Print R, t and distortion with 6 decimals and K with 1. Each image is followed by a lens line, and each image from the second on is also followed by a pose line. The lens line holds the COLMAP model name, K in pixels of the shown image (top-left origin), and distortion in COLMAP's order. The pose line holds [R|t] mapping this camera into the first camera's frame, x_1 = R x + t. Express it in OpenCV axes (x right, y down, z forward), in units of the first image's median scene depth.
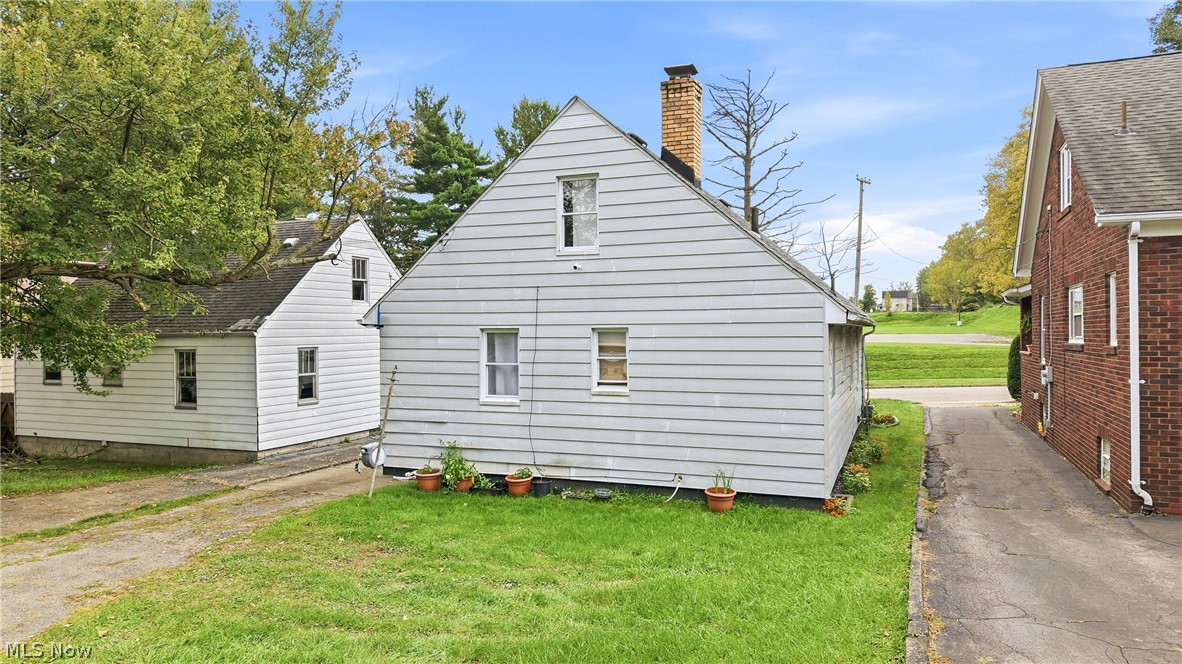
lens RADIAL K [[794.6, 0, 594.5], [0, 794.6, 331.3], [0, 0, 1]] dist [0.008554, -0.001219]
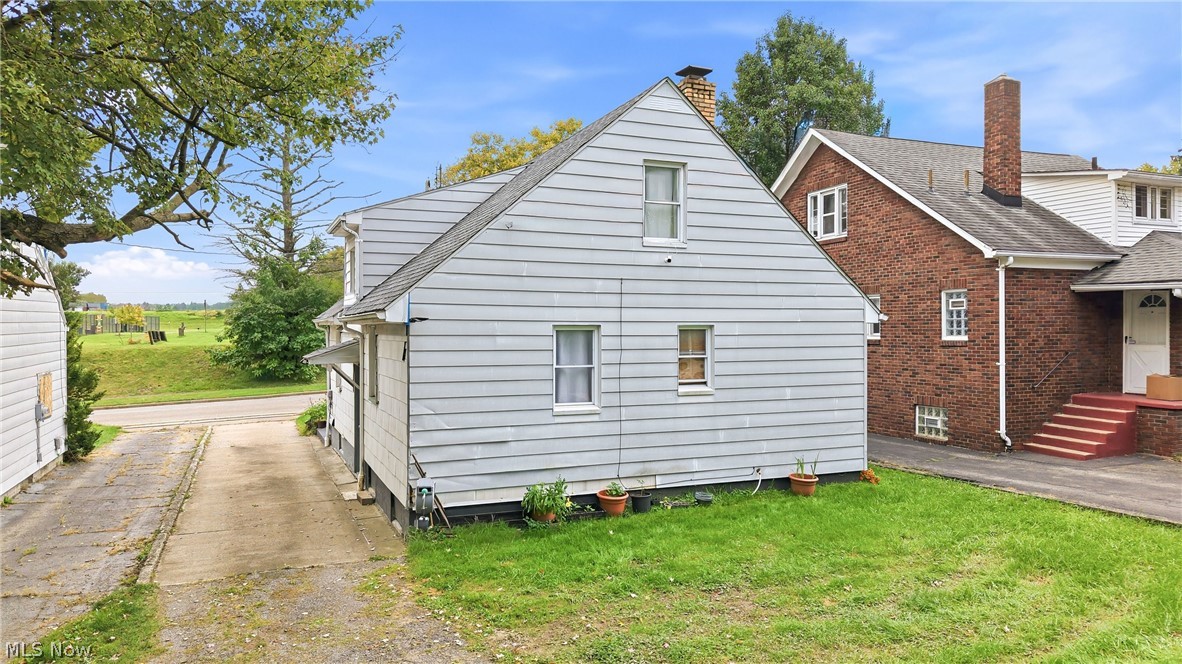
lens RADIAL K [[794.6, 0, 592.9], [0, 794.6, 331.2], [0, 0, 1]] dist [0.008554, -0.001219]
pose [[0.709501, 0.001027, 0.704703, -0.747673], [-0.002162, 0.999997, 0.000719, 0.002399], [-0.704701, -0.002034, 0.709502, 0.399022]]
